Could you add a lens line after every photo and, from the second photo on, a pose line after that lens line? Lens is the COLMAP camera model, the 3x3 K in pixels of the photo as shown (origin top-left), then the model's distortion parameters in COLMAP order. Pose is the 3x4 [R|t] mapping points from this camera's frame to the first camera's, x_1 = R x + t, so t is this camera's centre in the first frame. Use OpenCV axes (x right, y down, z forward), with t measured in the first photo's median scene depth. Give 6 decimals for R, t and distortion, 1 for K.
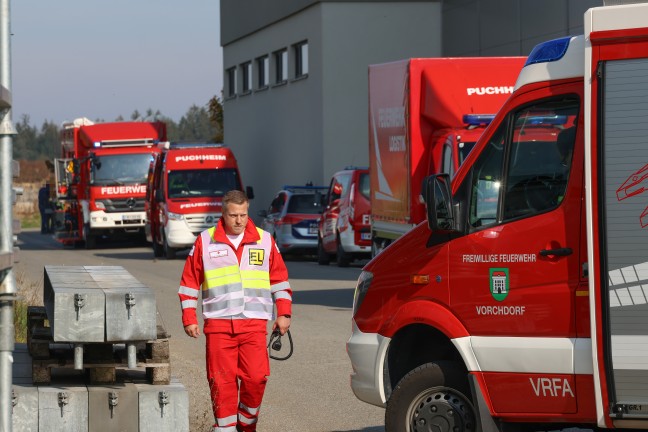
lens RADIAL K [[2447.1, 0, 324.0], [0, 2447.1, 216.0], [0, 0, 1]] dist [-0.189263, -2.453155]
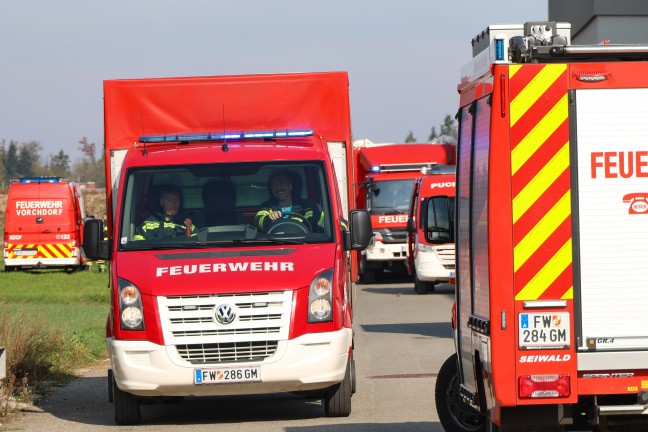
lens RADIAL K [[3027.3, 0, 324.0], [0, 3027.3, 216.0], [0, 0, 1]] dist [-0.043756, -4.448868]
pose [[0.984180, 0.006767, -0.177042, 0.104268], [-0.008859, 0.999900, -0.011029, 0.001161], [0.176950, 0.012423, 0.984142, -0.135493]]
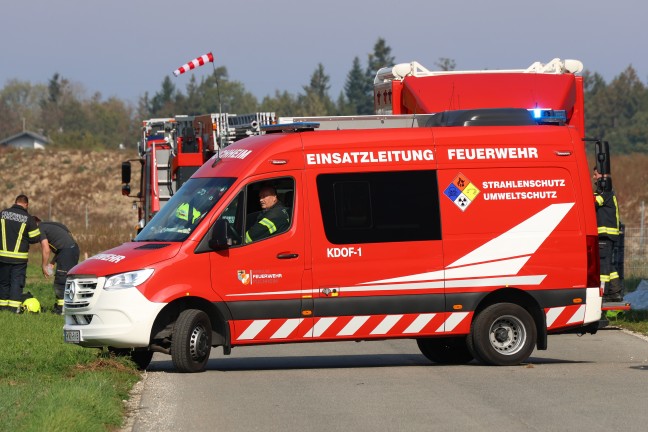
lens RADIAL K [[4818.8, 0, 324.0], [0, 4818.8, 216.0], [0, 0, 1]] dist [-0.767581, -6.969828]
pose [[0.988934, 0.023024, -0.146561, 0.029216], [-0.024433, 0.999671, -0.007815, -0.002363], [0.146332, 0.011309, 0.989171, 0.069771]]
